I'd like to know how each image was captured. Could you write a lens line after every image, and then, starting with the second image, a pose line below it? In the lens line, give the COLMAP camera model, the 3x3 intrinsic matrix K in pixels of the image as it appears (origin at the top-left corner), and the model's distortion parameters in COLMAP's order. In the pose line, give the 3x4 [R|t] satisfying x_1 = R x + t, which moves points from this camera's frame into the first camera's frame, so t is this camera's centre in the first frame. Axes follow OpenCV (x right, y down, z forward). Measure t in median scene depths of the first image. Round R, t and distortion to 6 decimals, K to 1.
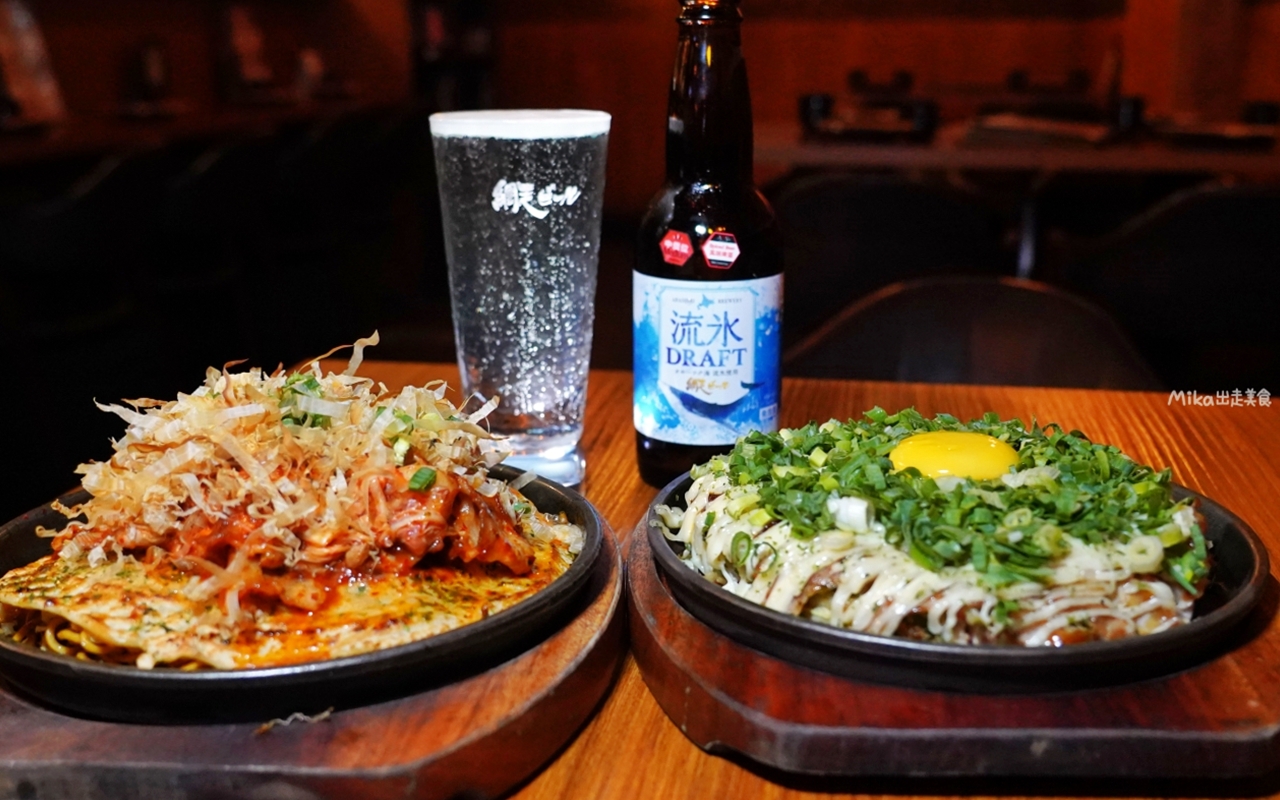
lens RADIAL K [[1328.9, 0, 650.2], [0, 1328.9, 392.8], [0, 0, 1]] dist [-0.042914, 0.000000]
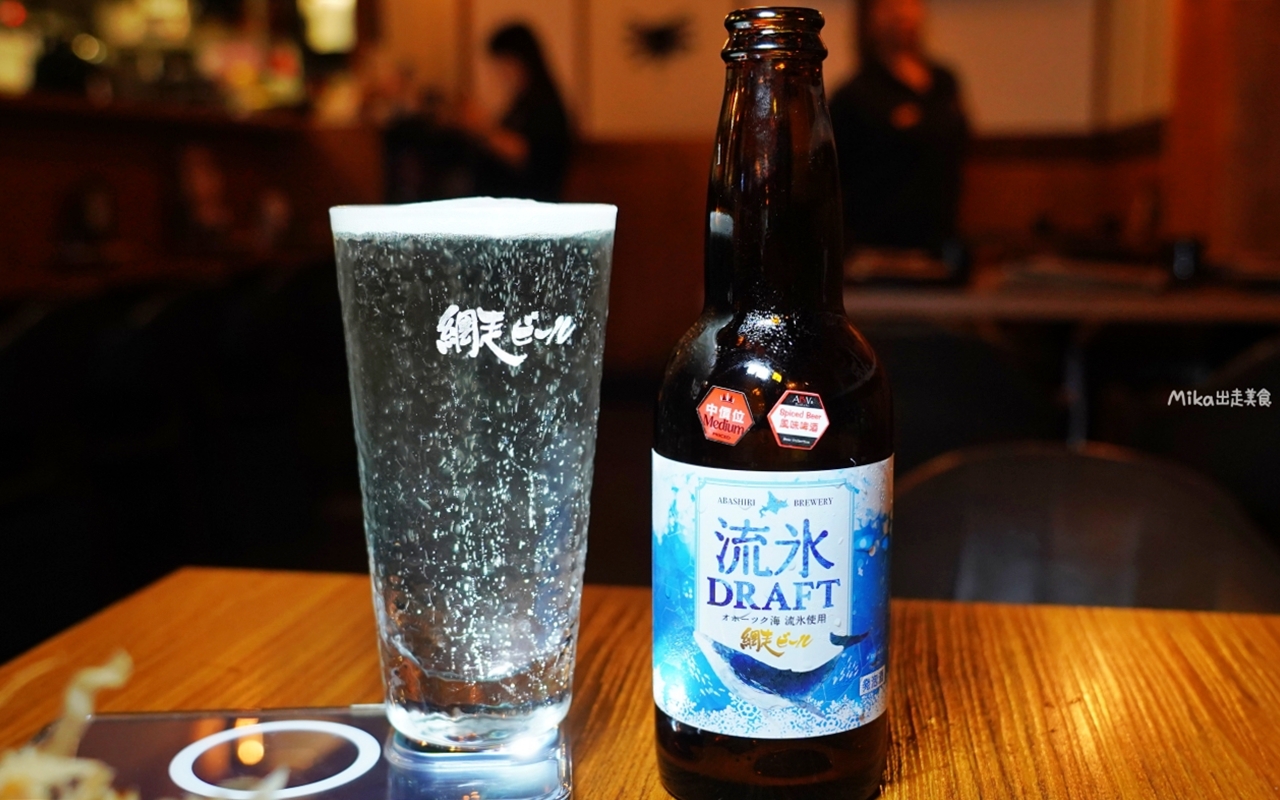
lens RADIAL K [[1427.3, 0, 640.5], [0, 1427.3, 393.9], [0, 0, 1]] dist [0.001879, 0.000000]
pose [[0.999993, -0.001784, -0.003408, -0.015838], [0.001367, 0.992942, -0.118592, -0.038900], [0.003595, 0.118586, 0.992937, 0.325441]]
